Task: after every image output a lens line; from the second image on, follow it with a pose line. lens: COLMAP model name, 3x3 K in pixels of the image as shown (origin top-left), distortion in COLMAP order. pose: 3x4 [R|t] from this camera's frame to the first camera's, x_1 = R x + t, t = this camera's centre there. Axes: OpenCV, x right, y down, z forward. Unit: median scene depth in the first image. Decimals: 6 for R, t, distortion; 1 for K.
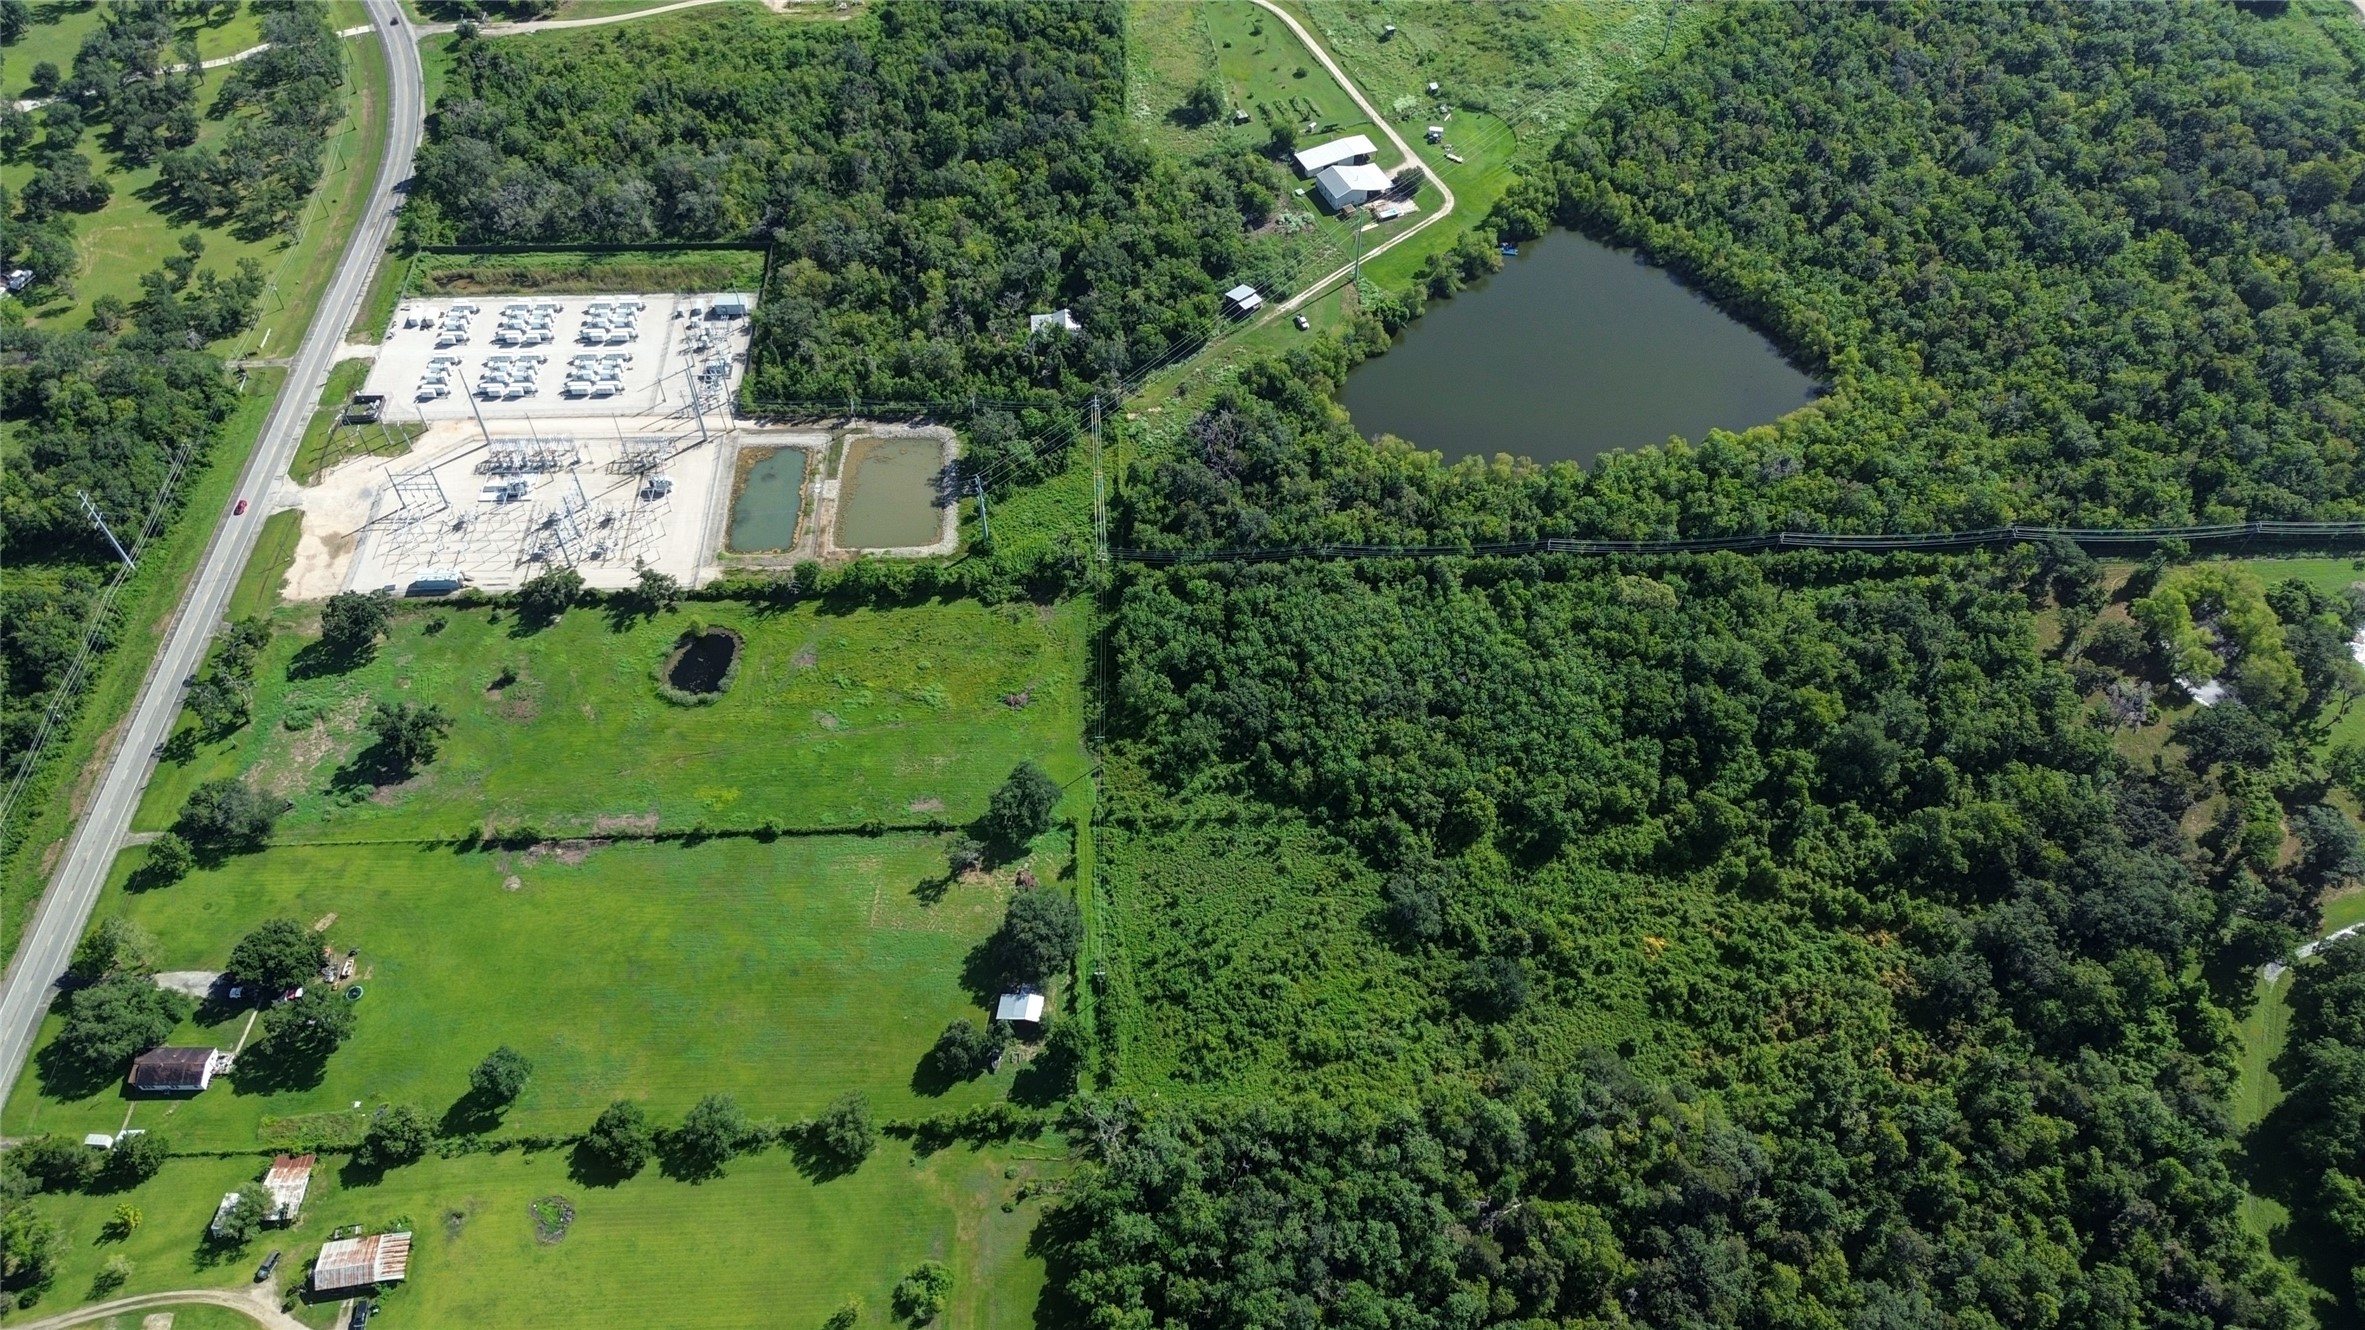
lens RADIAL K [[1675.0, 0, 1179.7], [0, 1675.0, 657.9], [0, 0, 1]] dist [0.065649, -0.058142]
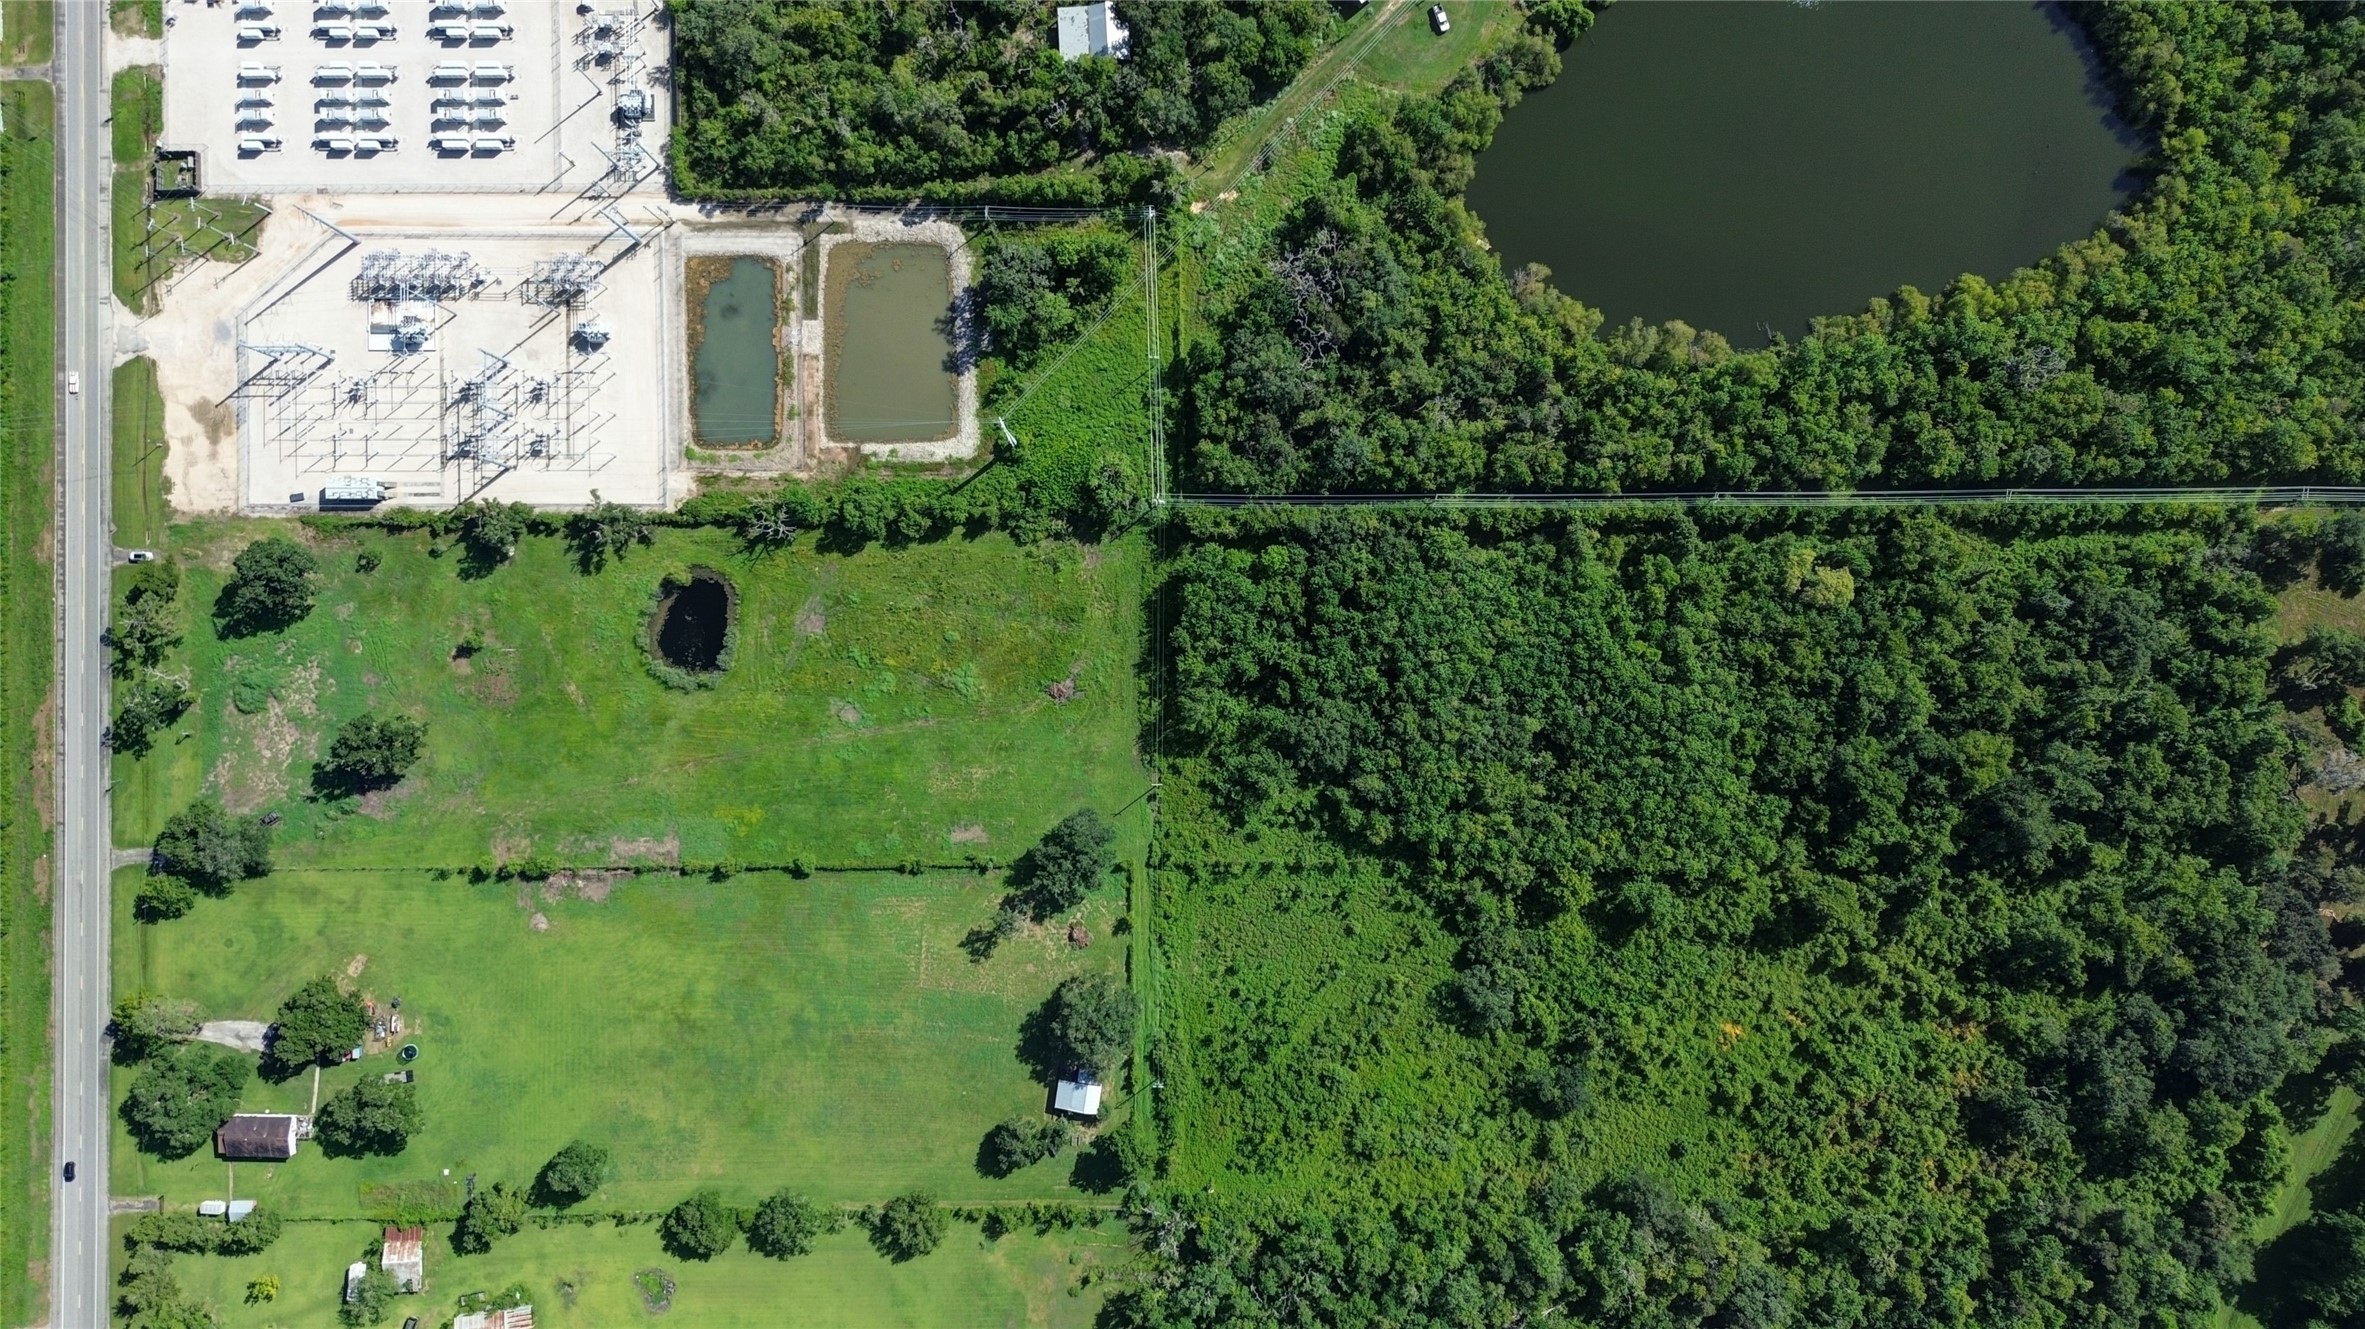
lens RADIAL K [[1675.0, 0, 1179.7], [0, 1675.0, 657.4], [0, 0, 1]] dist [0.065649, -0.058142]
pose [[0.999601, 0.027604, -0.005943, -0.030229], [-0.017586, 0.773290, 0.633808, -0.532033], [0.022091, -0.633451, 0.773467, 0.331220]]
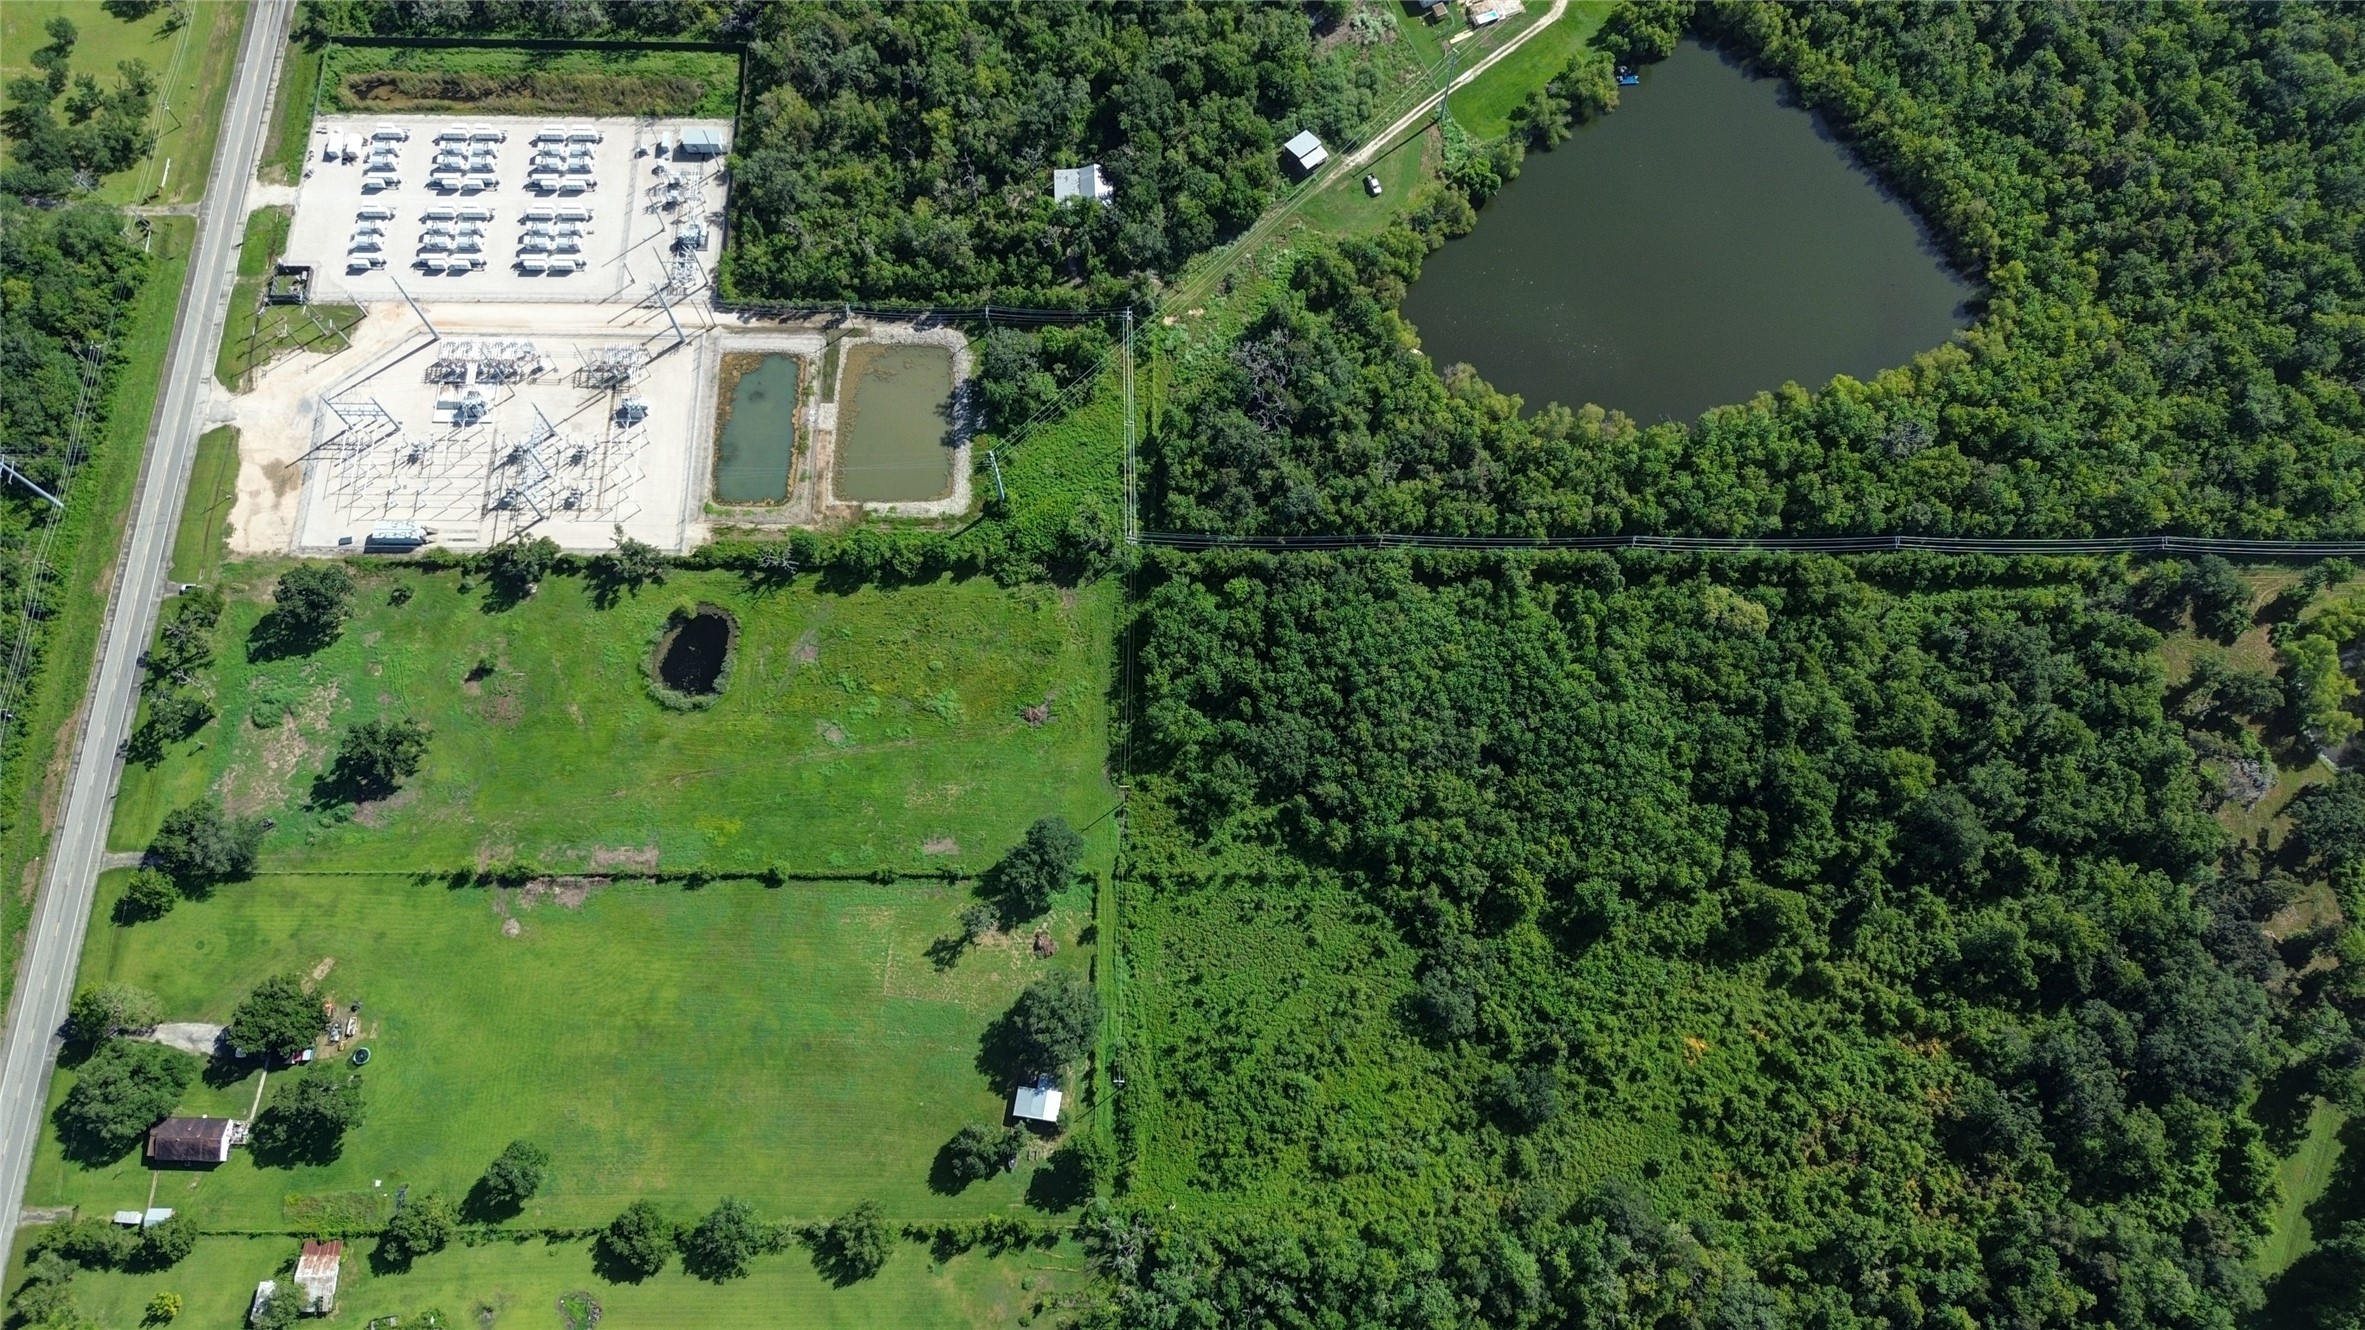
lens RADIAL K [[1675.0, 0, 1179.7], [0, 1675.0, 657.9], [0, 0, 1]] dist [0.065649, -0.058142]
pose [[0.999336, 0.035078, -0.009816, -0.009693], [-0.029690, 0.940521, 0.338436, -0.313767], [0.021104, -0.337920, 0.940938, 0.139275]]
